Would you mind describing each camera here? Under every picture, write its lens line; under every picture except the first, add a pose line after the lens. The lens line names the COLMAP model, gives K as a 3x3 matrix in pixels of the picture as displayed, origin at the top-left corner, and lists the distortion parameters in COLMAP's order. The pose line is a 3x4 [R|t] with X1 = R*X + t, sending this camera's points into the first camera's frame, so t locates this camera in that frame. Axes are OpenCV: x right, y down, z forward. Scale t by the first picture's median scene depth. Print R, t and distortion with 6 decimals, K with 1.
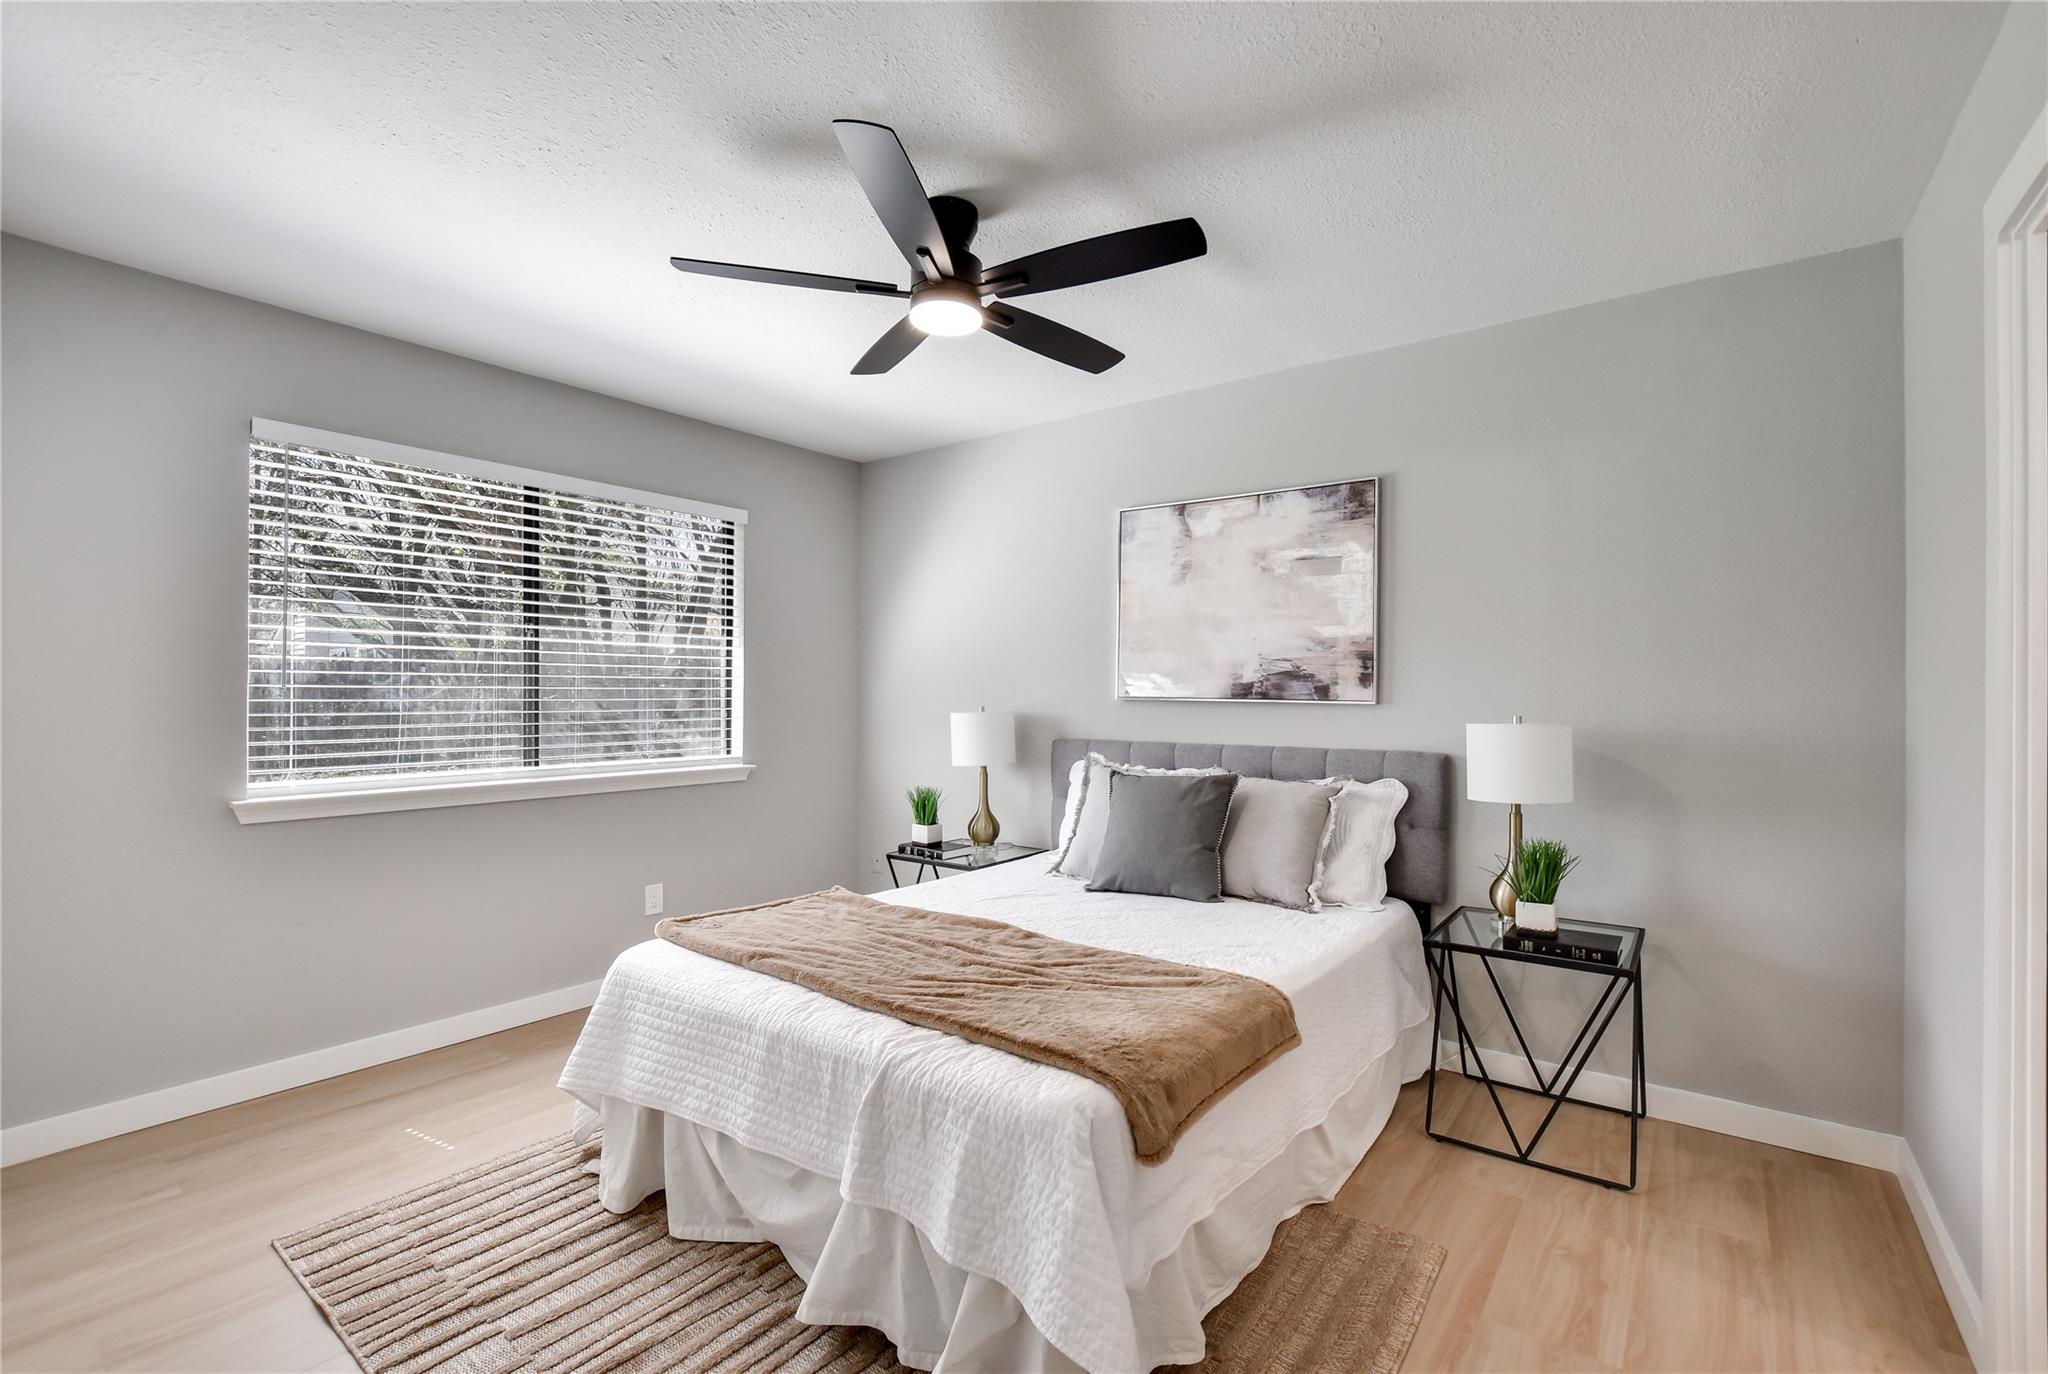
lens RADIAL K [[897.9, 0, 1027.5], [0, 897.9, 693.6], [0, 0, 1]] dist [0.002176, -0.000096]
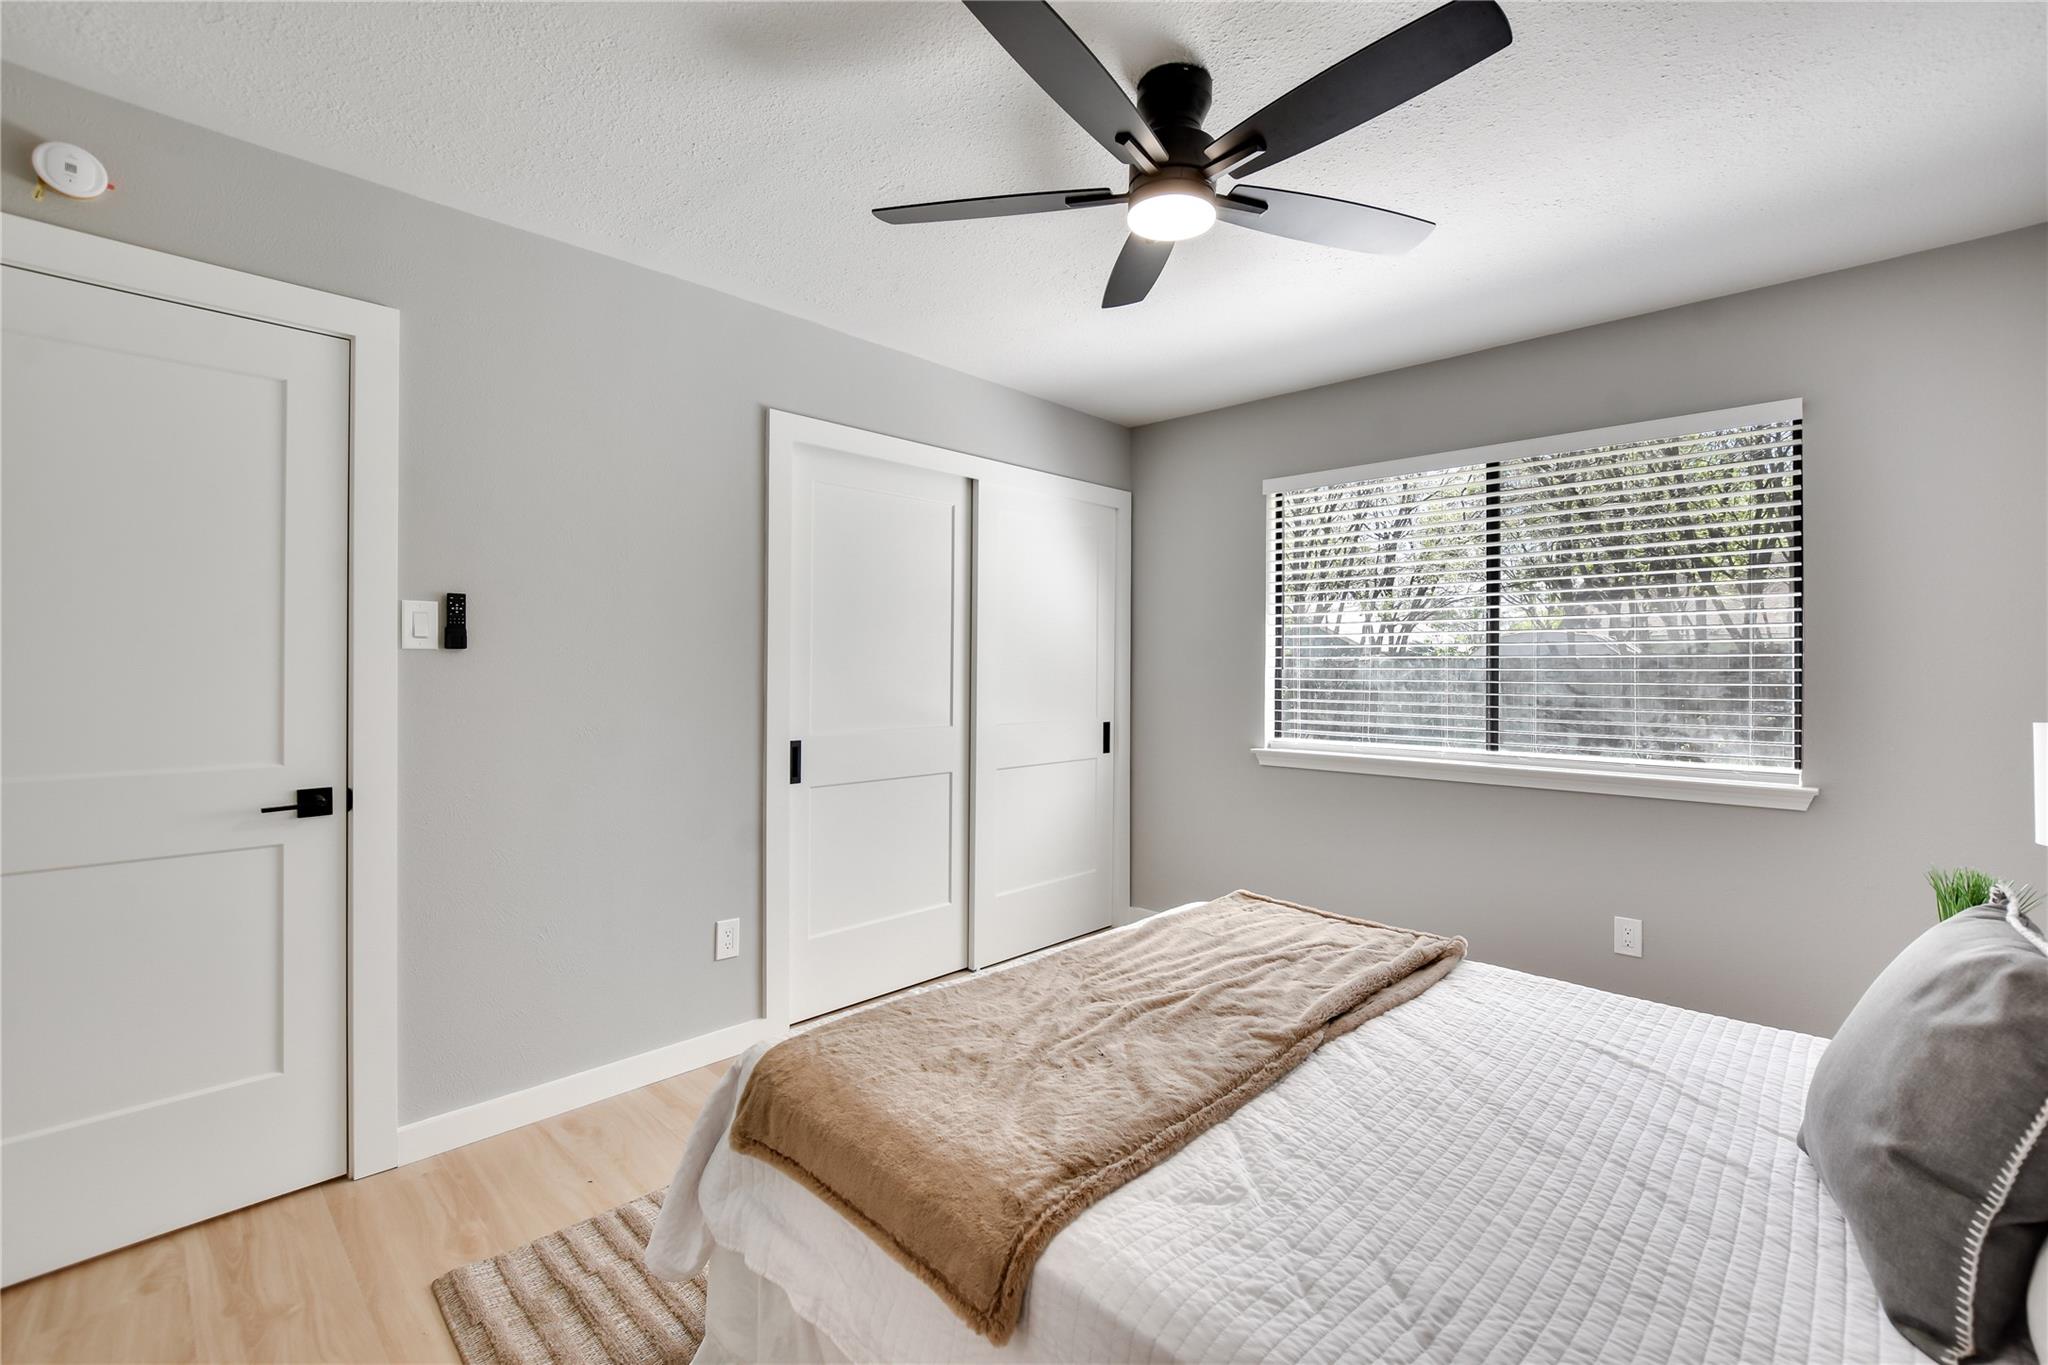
lens RADIAL K [[911.6, 0, 1034.3], [0, 911.6, 675.6], [0, 0, 1]] dist [-0.017899, 0.001980]
pose [[-0.085809, 0.005806, -0.996295, 0.507901], [-0.006224, 0.999960, 0.006364, -0.003330], [0.996292, 0.006747, -0.085769, 0.650527]]
